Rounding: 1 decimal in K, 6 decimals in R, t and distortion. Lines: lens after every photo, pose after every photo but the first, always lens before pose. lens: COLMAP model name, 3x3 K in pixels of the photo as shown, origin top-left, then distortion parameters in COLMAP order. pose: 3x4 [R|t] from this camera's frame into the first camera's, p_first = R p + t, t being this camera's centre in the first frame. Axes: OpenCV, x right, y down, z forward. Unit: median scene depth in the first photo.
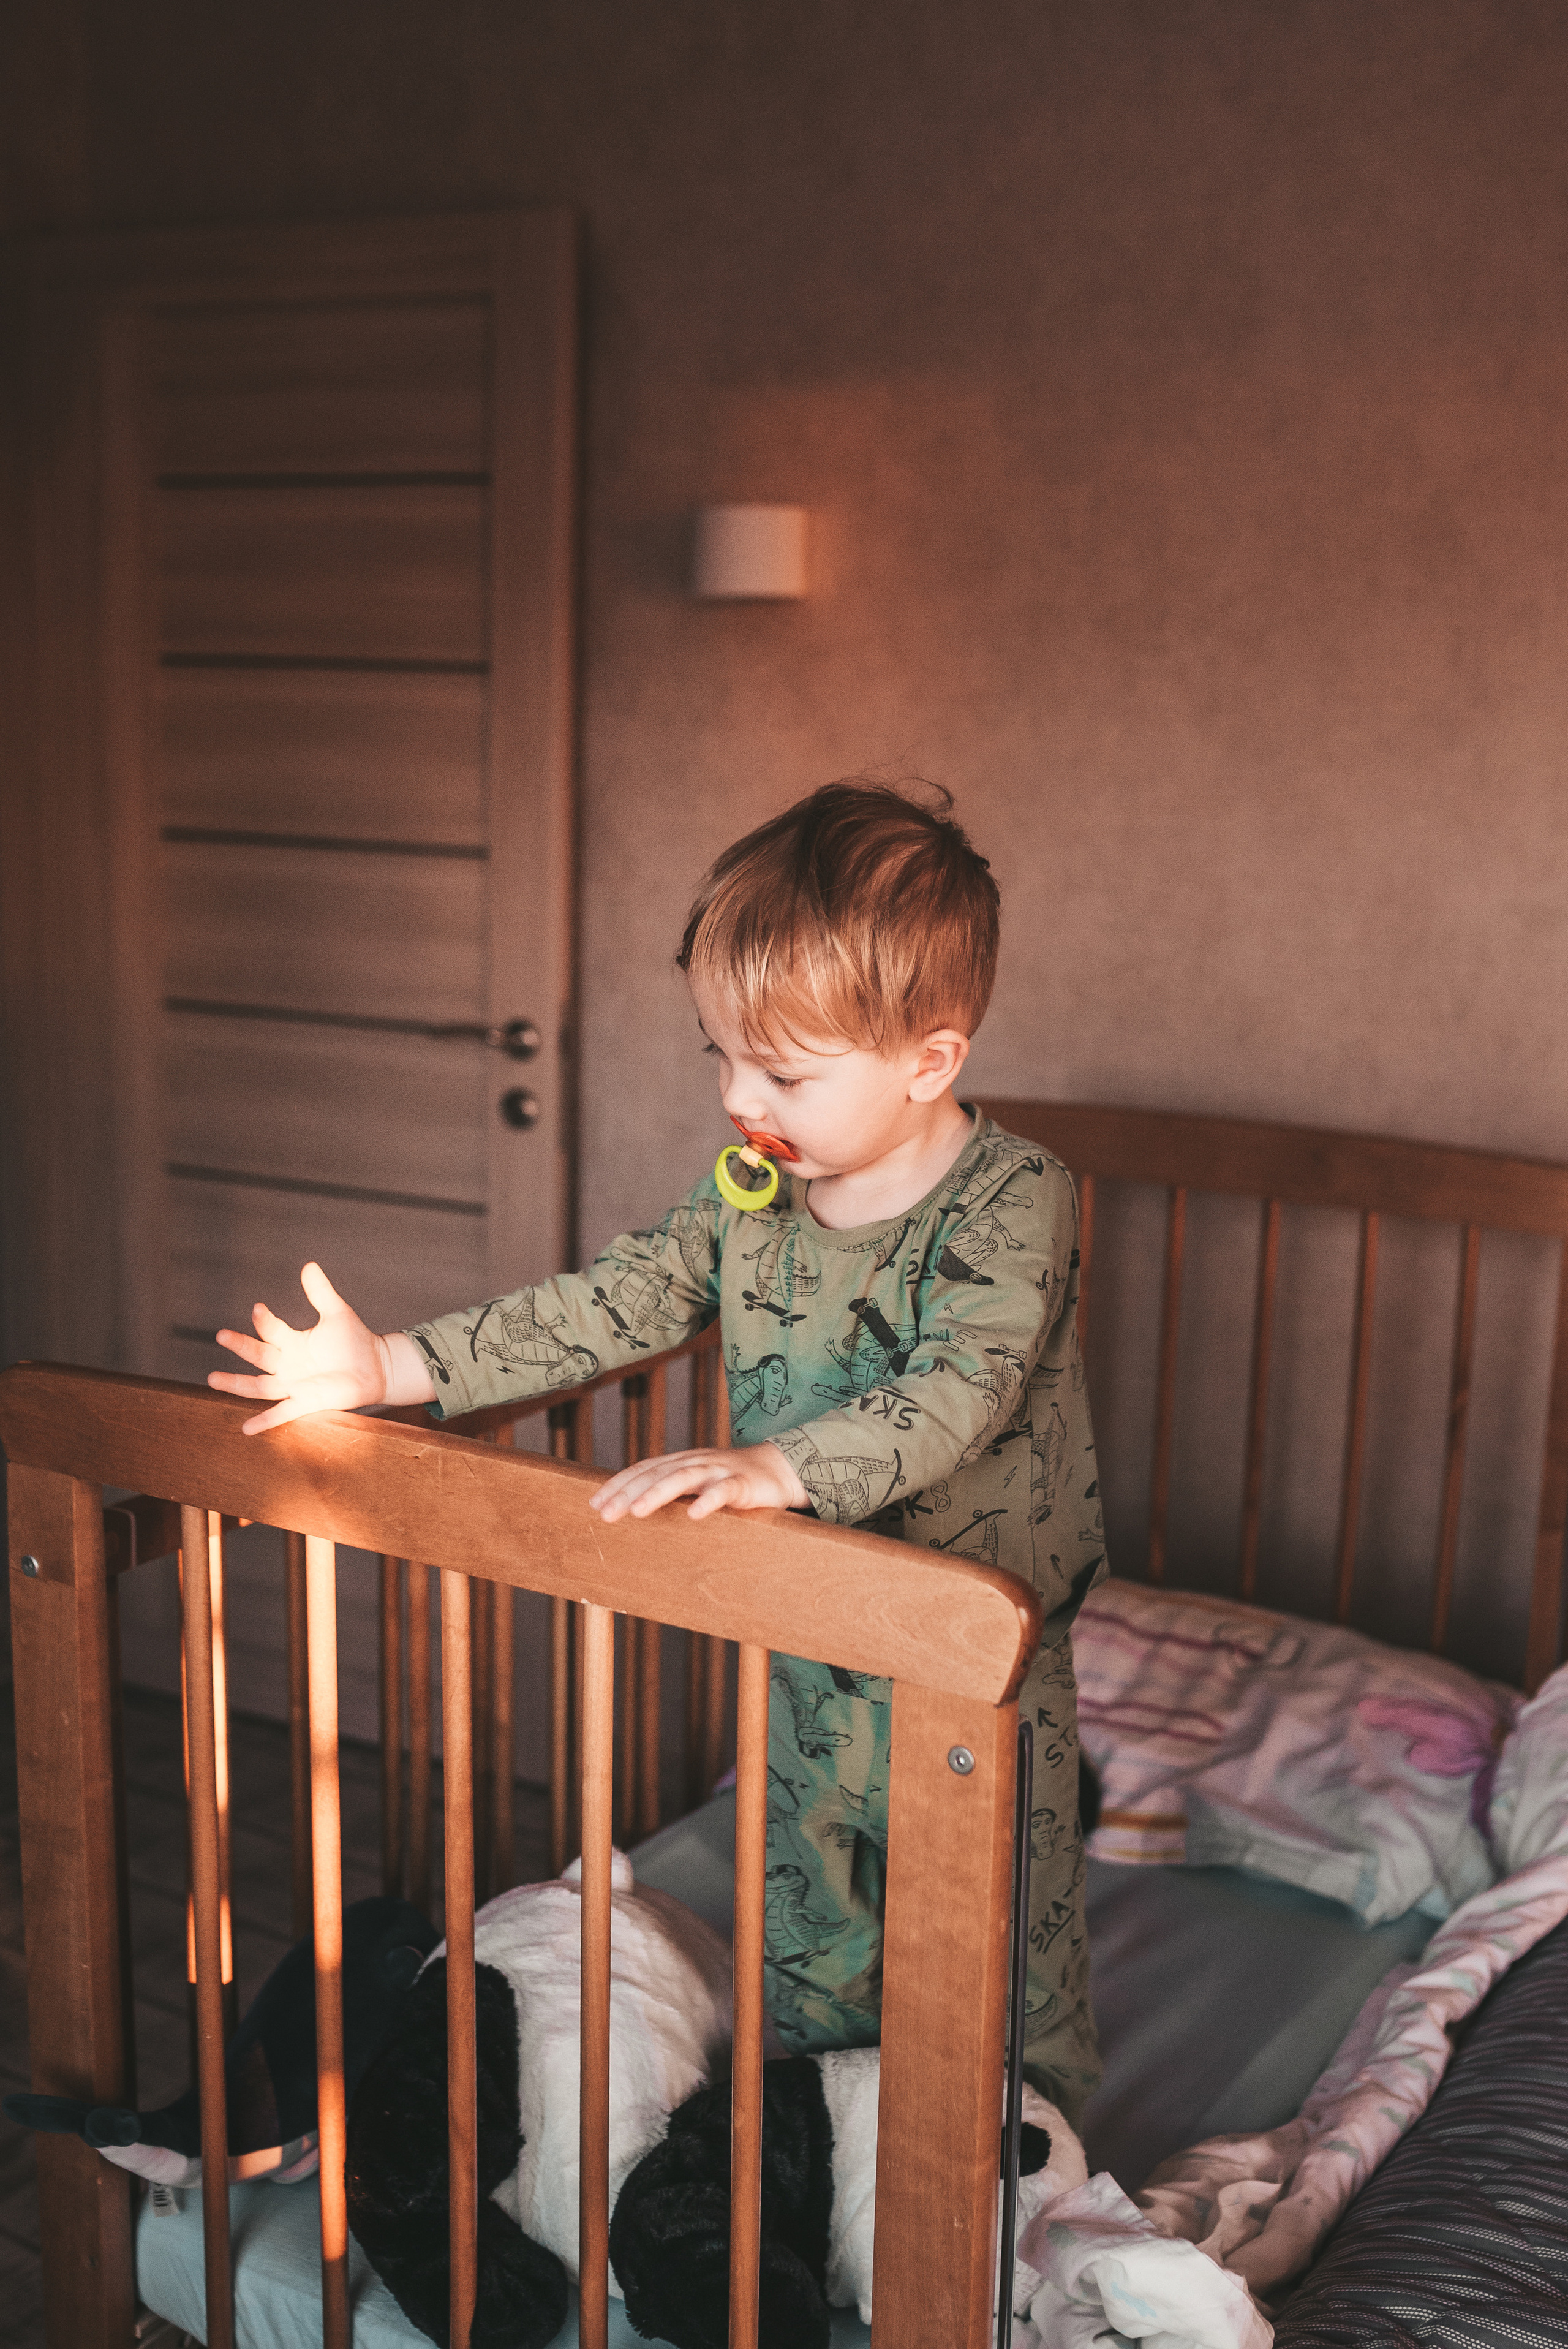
lens RADIAL K [[2533.4, 0, 784.0], [0, 2533.4, 1174.5], [0, 0, 1]] dist [-0.072095, -0.009255]
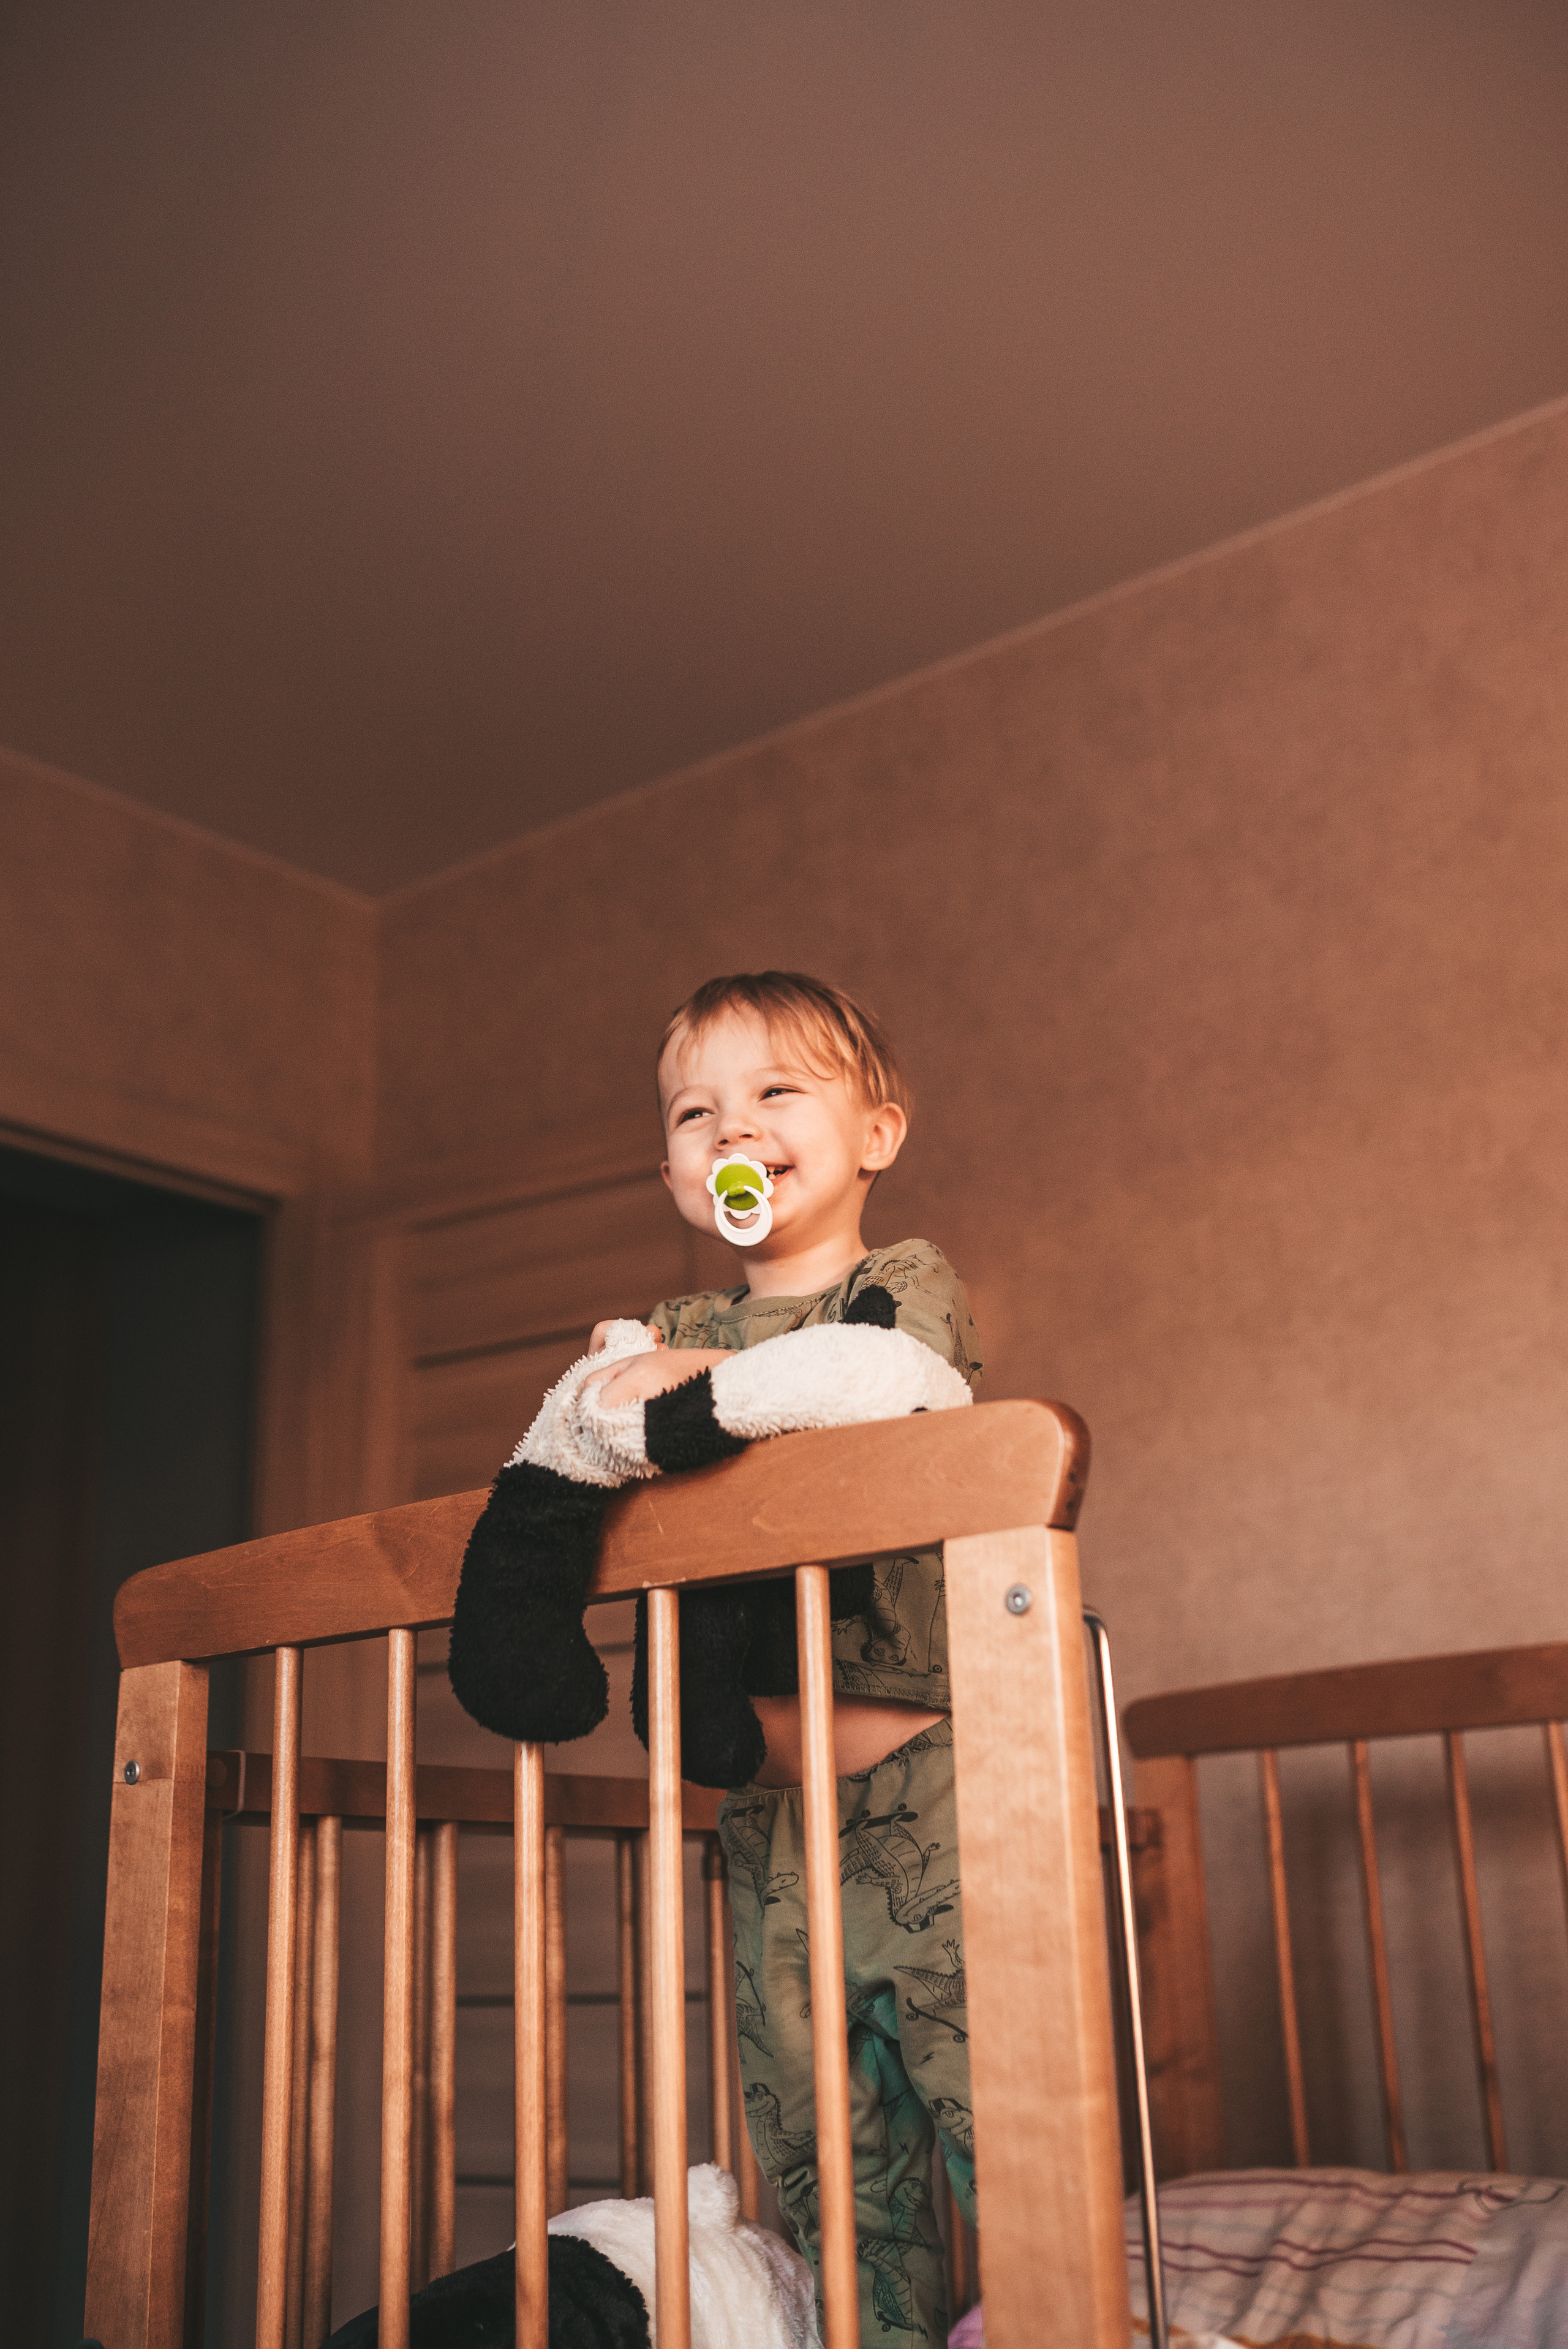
lens RADIAL K [[2338.3, 0, 784.0], [0, 2338.3, 1174.5], [0, 0, 1]] dist [-0.074586, 0.010711]
pose [[0.991161, -0.090469, -0.097036, 0.064669], [0.028628, 0.860041, -0.509421, 0.420936], [0.129542, 0.502140, 0.855029, 0.130525]]
